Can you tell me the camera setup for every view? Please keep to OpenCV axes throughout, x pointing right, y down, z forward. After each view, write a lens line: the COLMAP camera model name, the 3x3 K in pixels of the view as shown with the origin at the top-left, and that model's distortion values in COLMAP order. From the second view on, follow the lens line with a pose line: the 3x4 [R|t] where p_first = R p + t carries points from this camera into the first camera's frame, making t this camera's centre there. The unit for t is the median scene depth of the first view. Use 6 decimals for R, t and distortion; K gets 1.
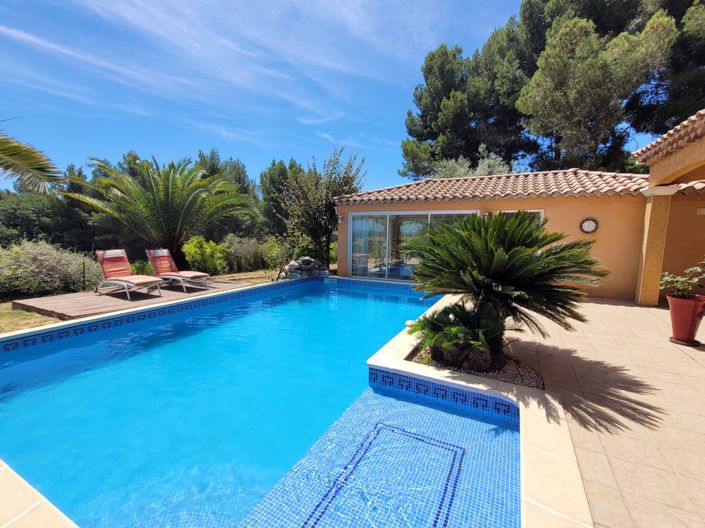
lens RADIAL K [[319.0, 0, 352.5], [0, 319.0, 264.0], [0, 0, 1]] dist [0.001310, 0.000520]
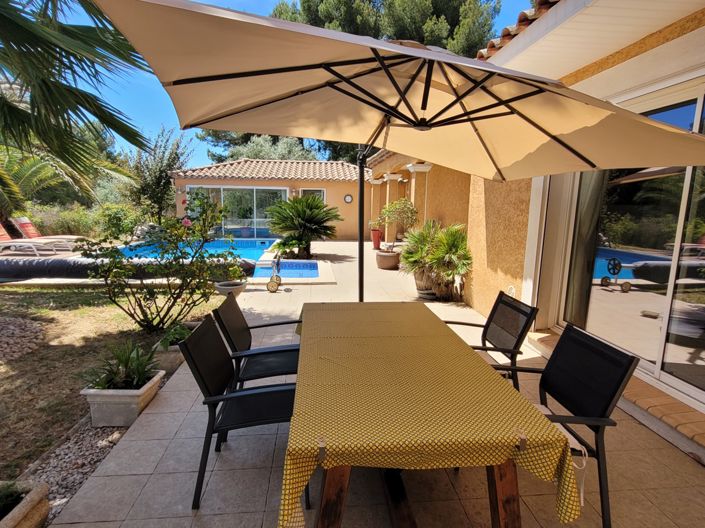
lens RADIAL K [[395.8, 0, 350.8], [0, 395.8, 266.6], [0, 0, 1]] dist [-0.021681, 0.001249]
pose [[0.836472, -0.083856, 0.541556, -0.315531], [0.044583, 0.995361, 0.085263, 0.046352], [-0.546193, -0.047176, 0.836330, -0.584179]]
